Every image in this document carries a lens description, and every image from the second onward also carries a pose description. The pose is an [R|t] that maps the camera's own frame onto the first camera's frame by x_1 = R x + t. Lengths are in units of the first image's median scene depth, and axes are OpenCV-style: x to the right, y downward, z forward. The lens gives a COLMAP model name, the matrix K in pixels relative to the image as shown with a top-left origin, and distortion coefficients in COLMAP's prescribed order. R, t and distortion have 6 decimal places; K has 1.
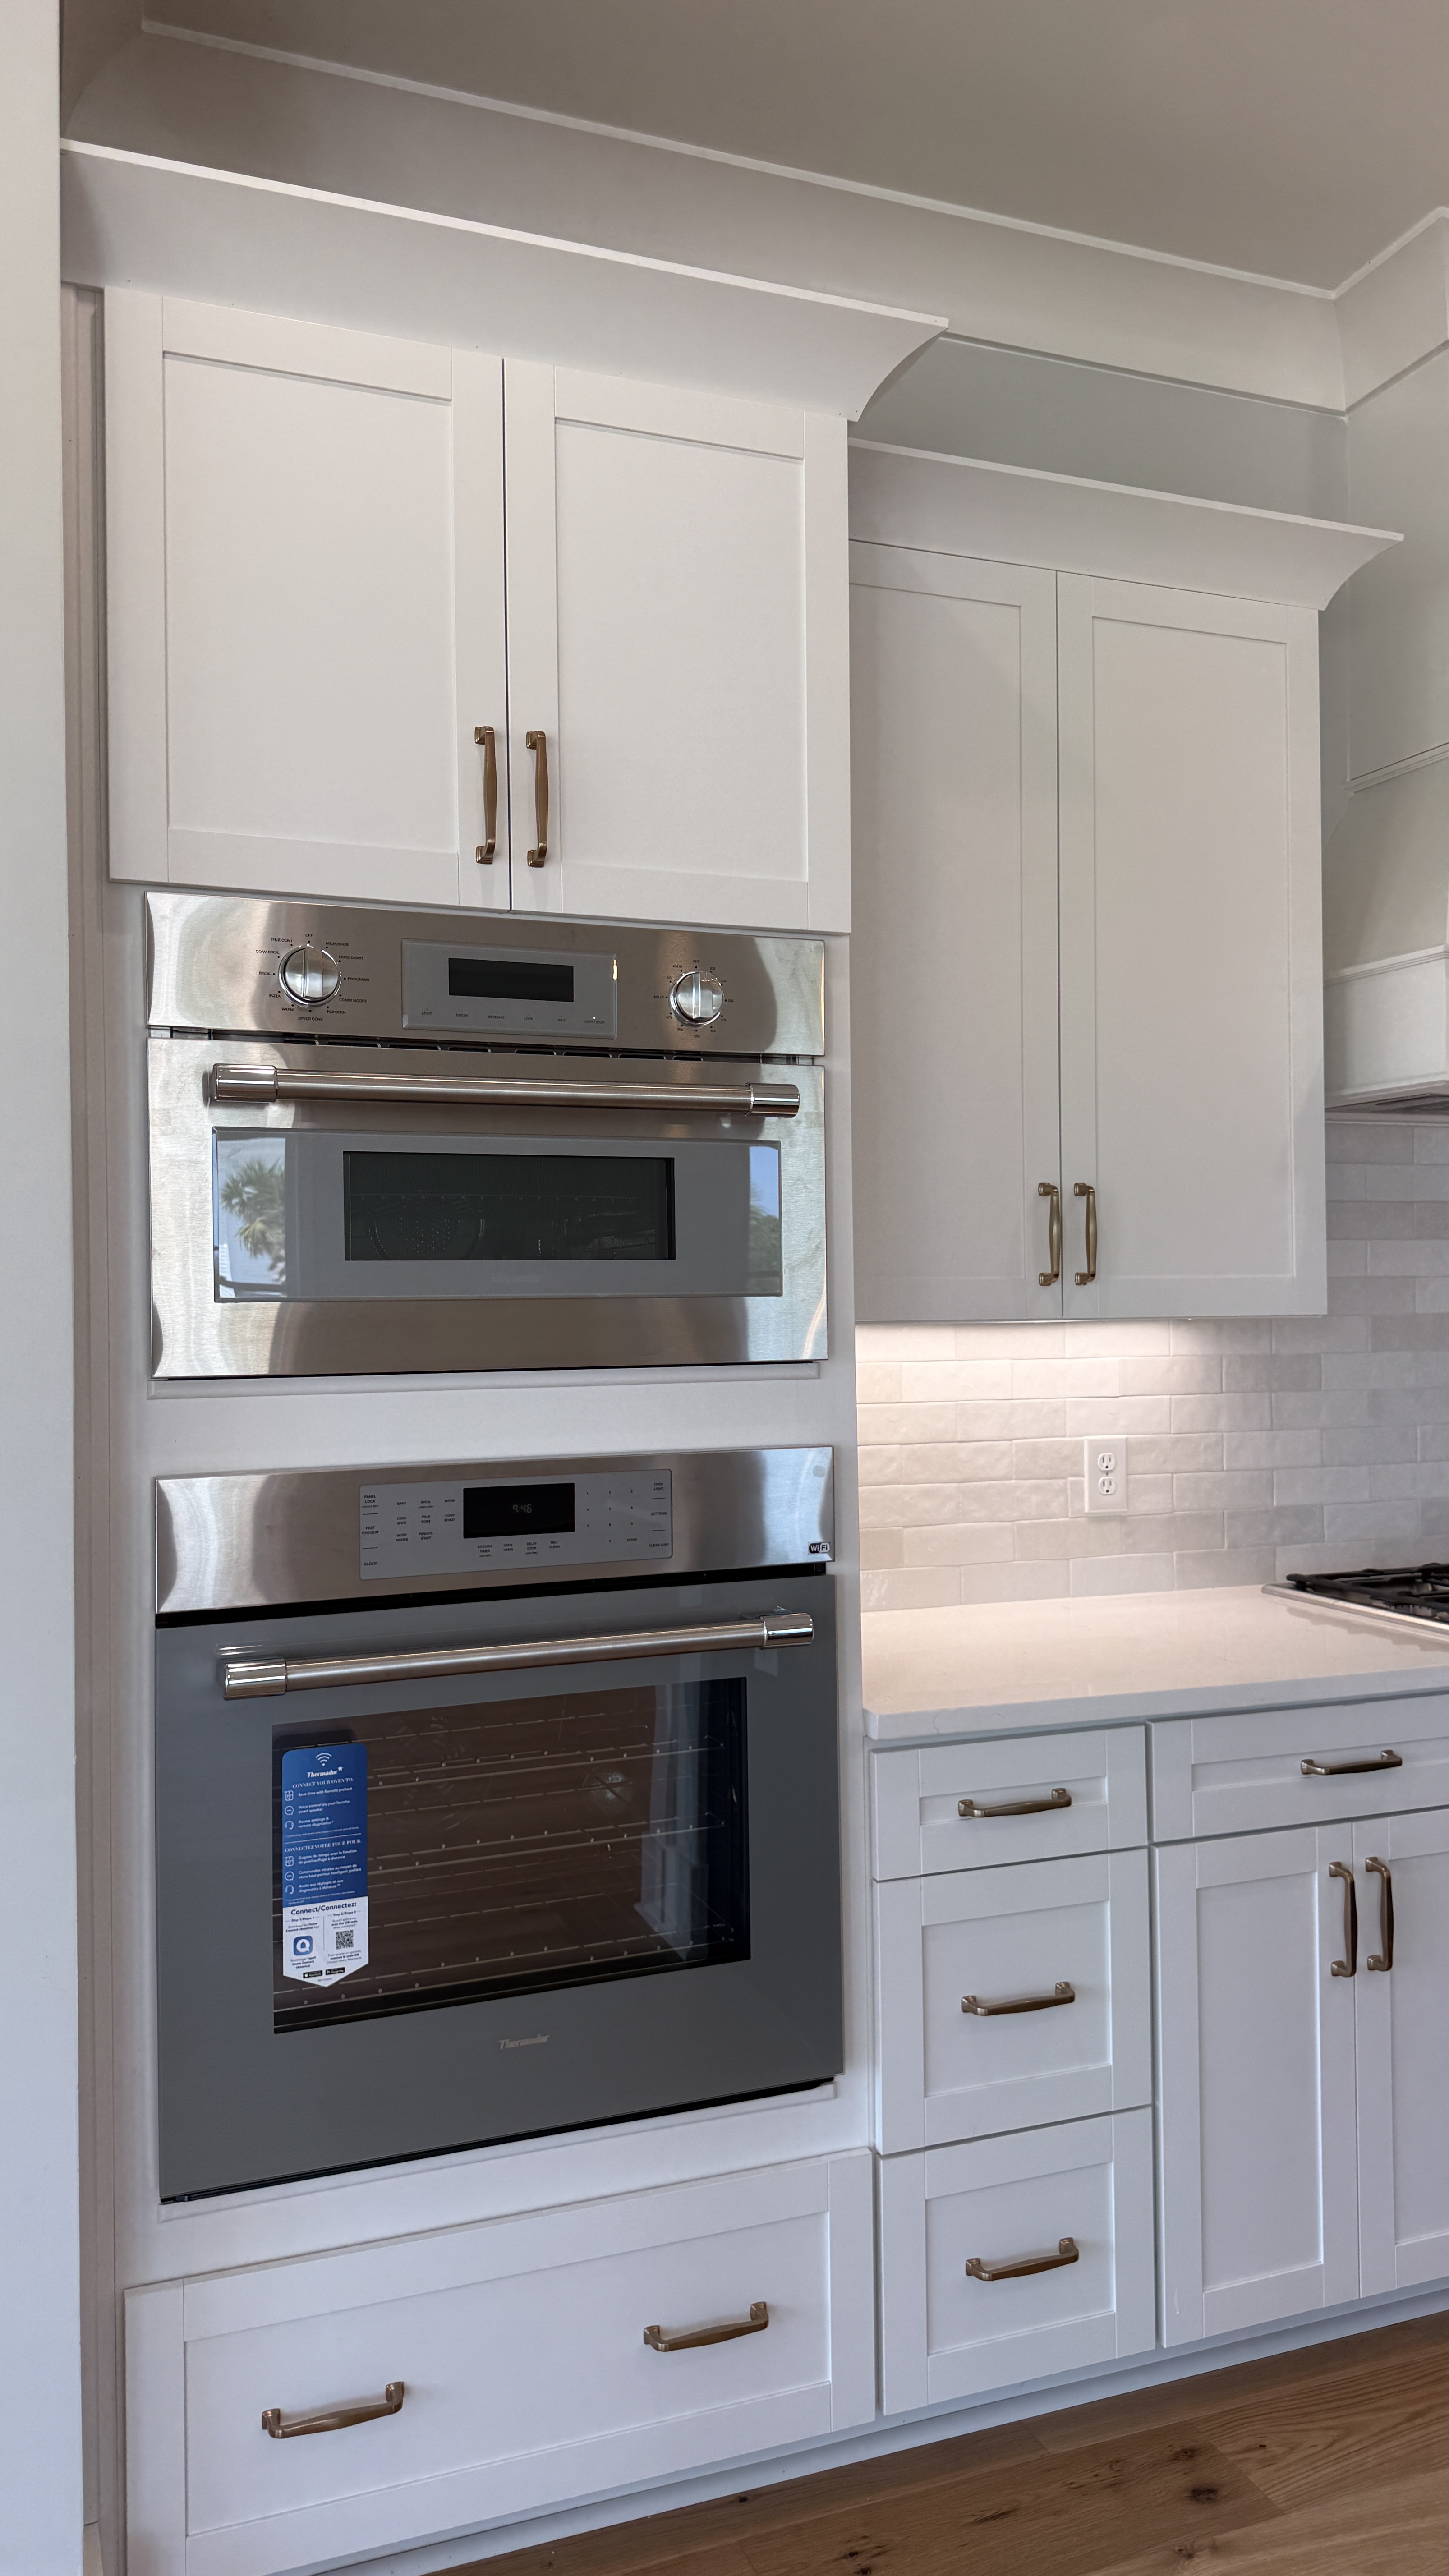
lens RADIAL K [[1795.1, 0, 713.6], [0, 1795.1, 1291.9], [0, 0, 1]] dist [0.142362, -0.270044]
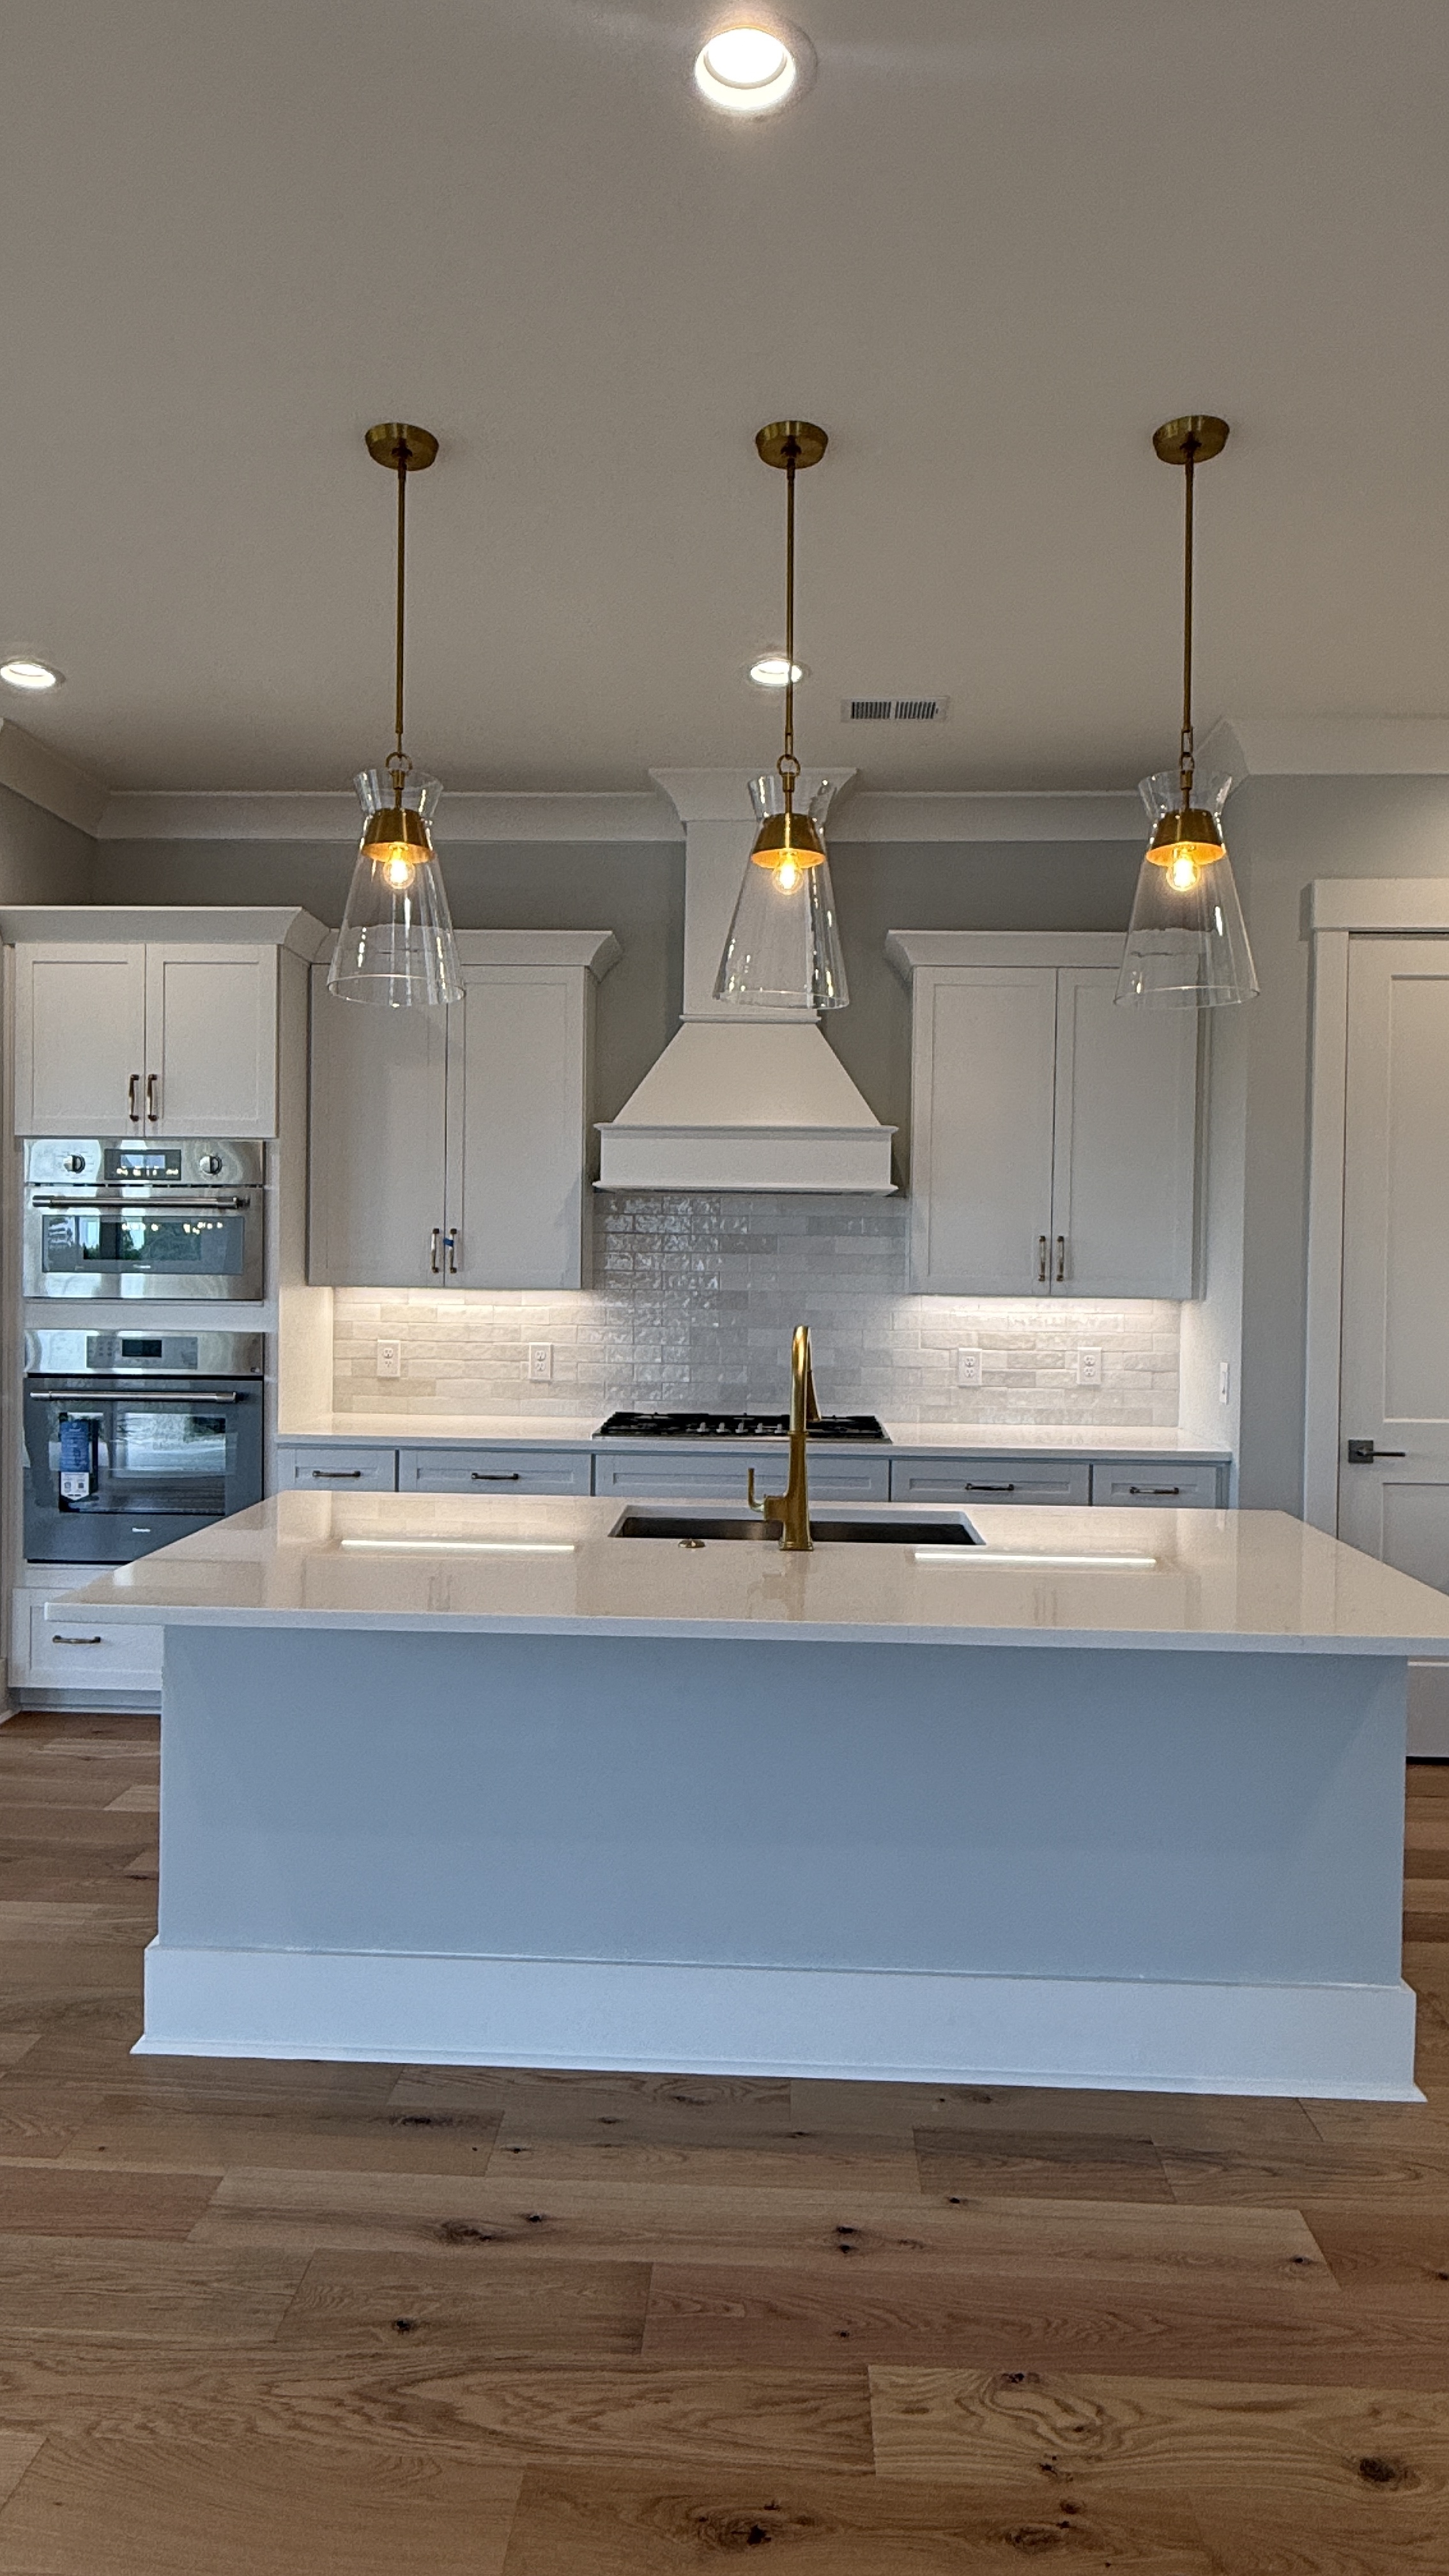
lens RADIAL K [[1528.3, 0, 733.9], [0, 1528.3, 1300.2], [0, 0, 1]] dist [-0.003185, 0.000328]
pose [[0.920021, 0.027501, -0.390902, 1.531219], [-0.017887, 0.999442, 0.028216, -0.035419], [0.391460, -0.018967, 0.920000, -0.772130]]
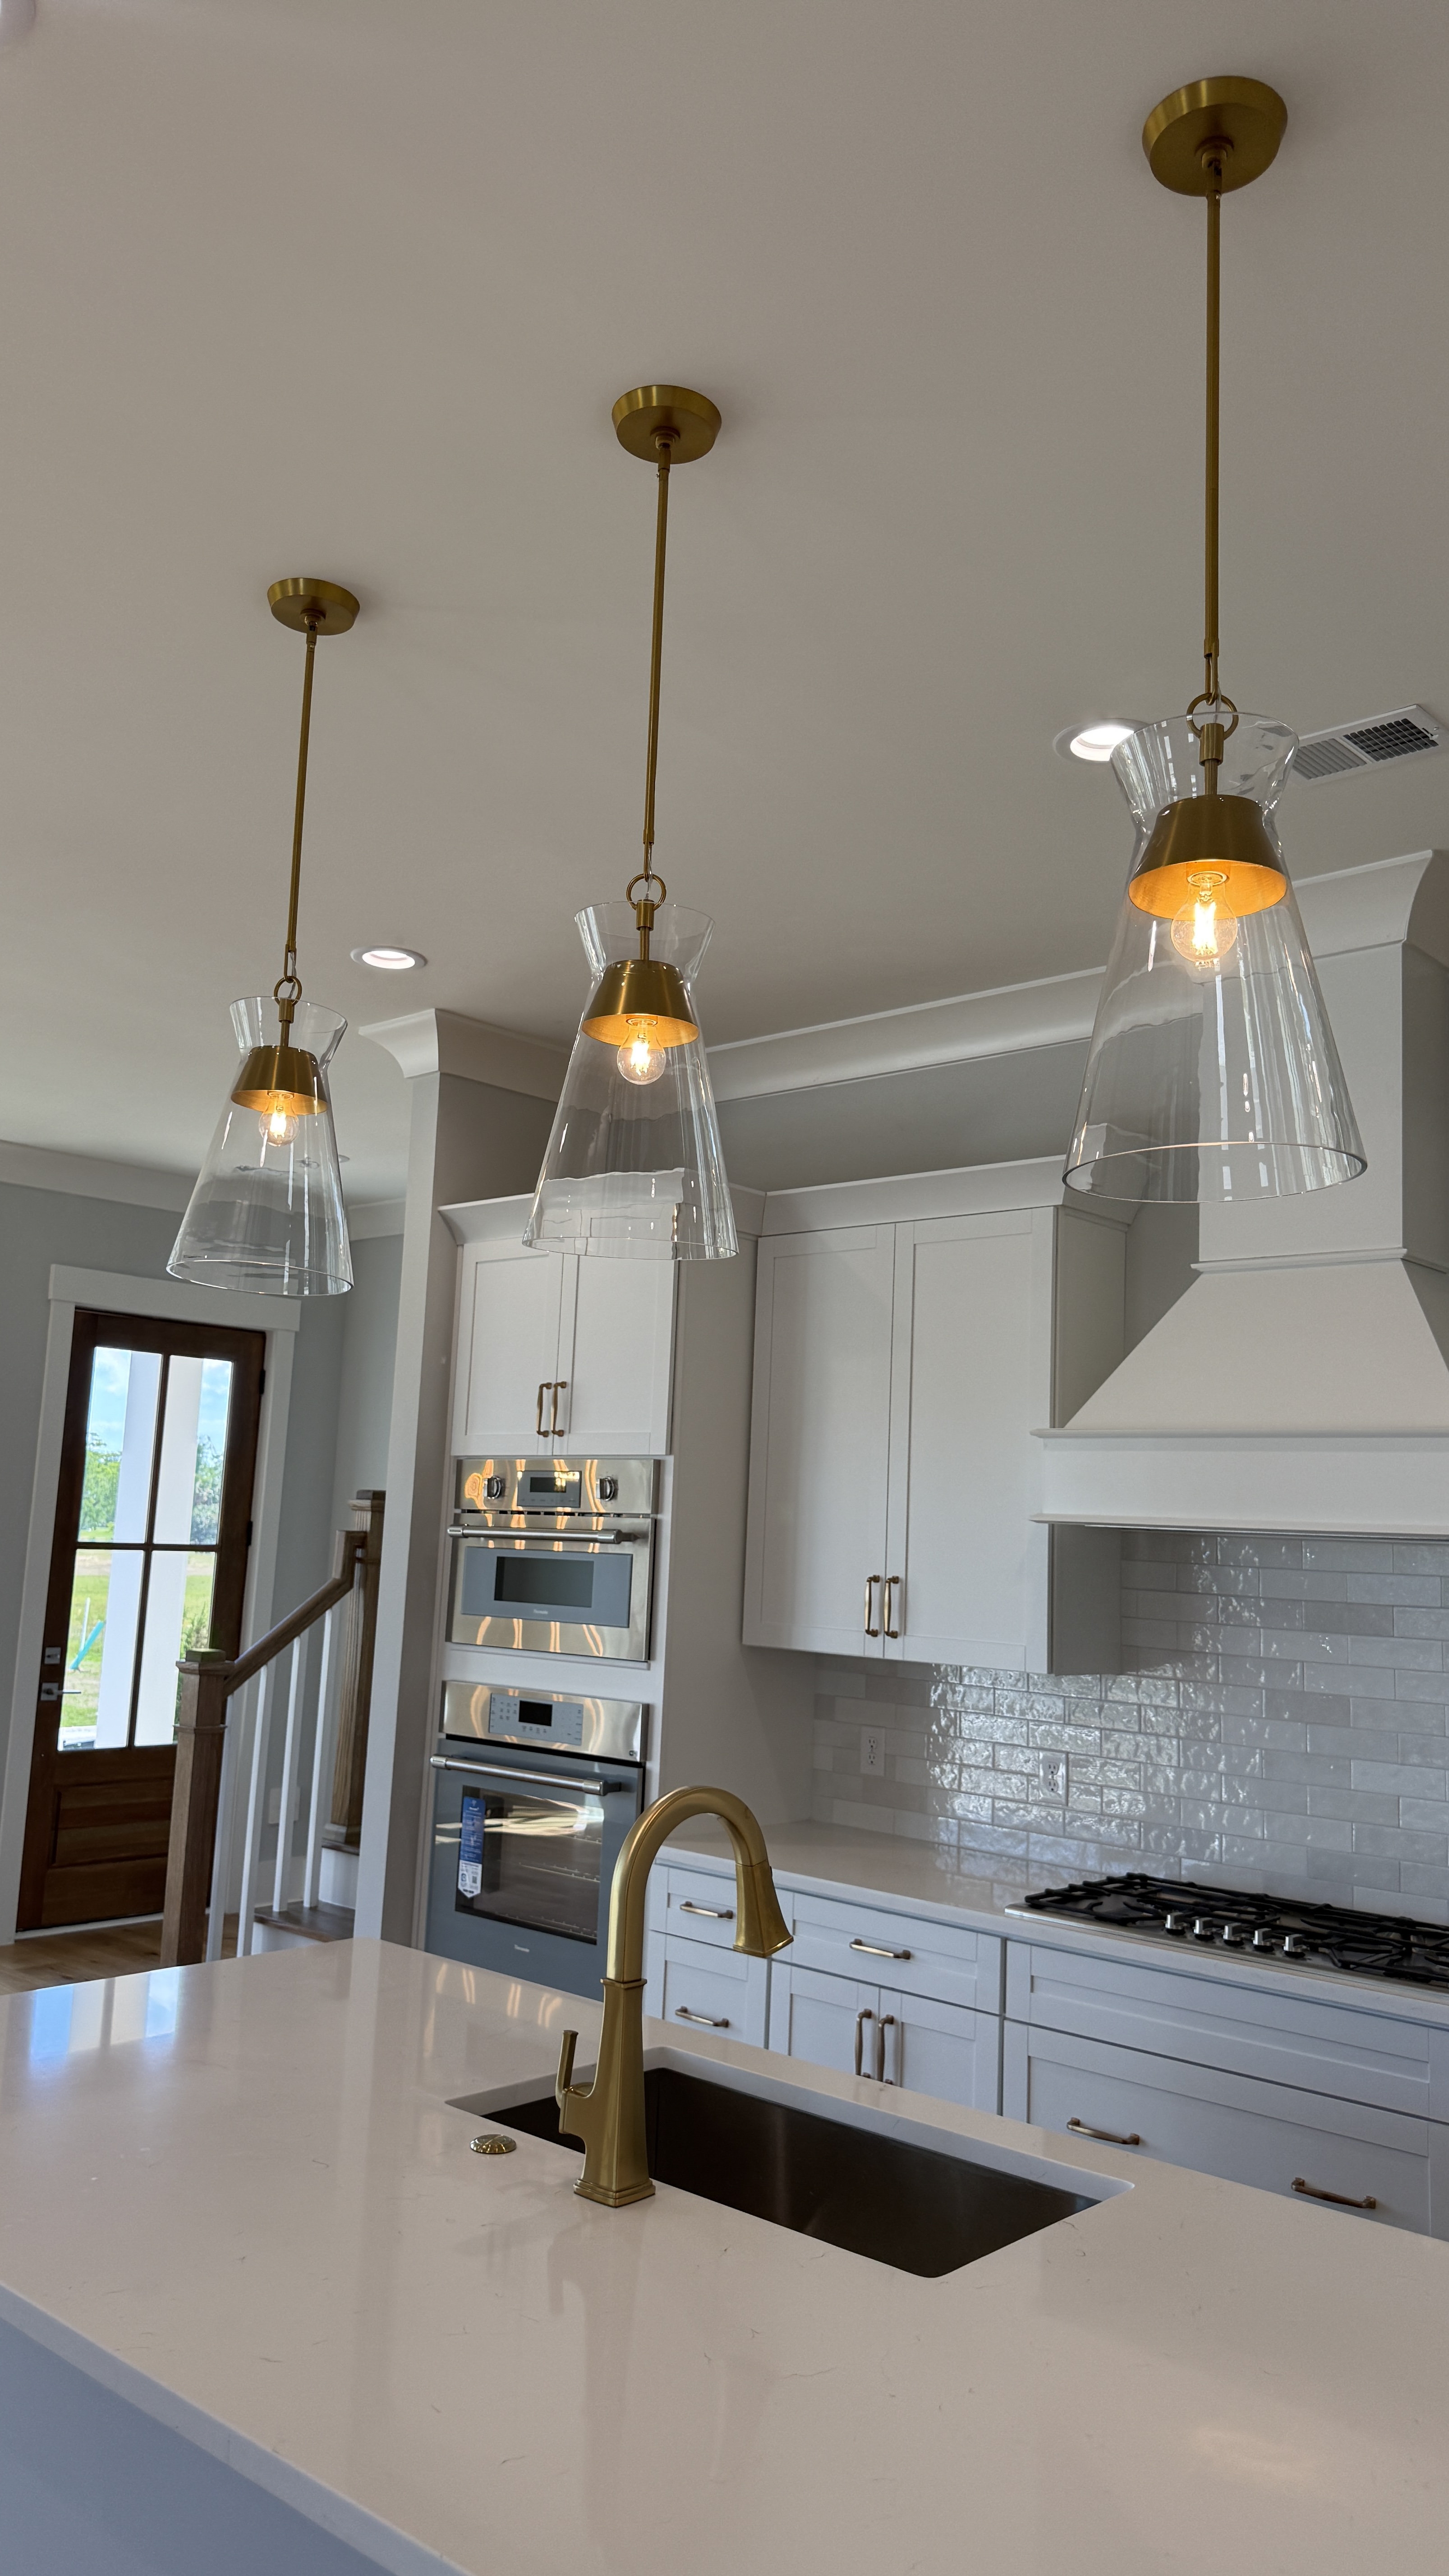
lens RADIAL K [[1795.1, 0, 713.6], [0, 1795.1, 1291.9], [0, 0, 1]] dist [0.142362, -0.270044]
pose [[0.454752, -0.097215, -0.885297, 1.933771], [-0.044541, 0.990298, -0.131625, -0.110284], [0.889504, 0.099288, 0.446010, 0.092754]]
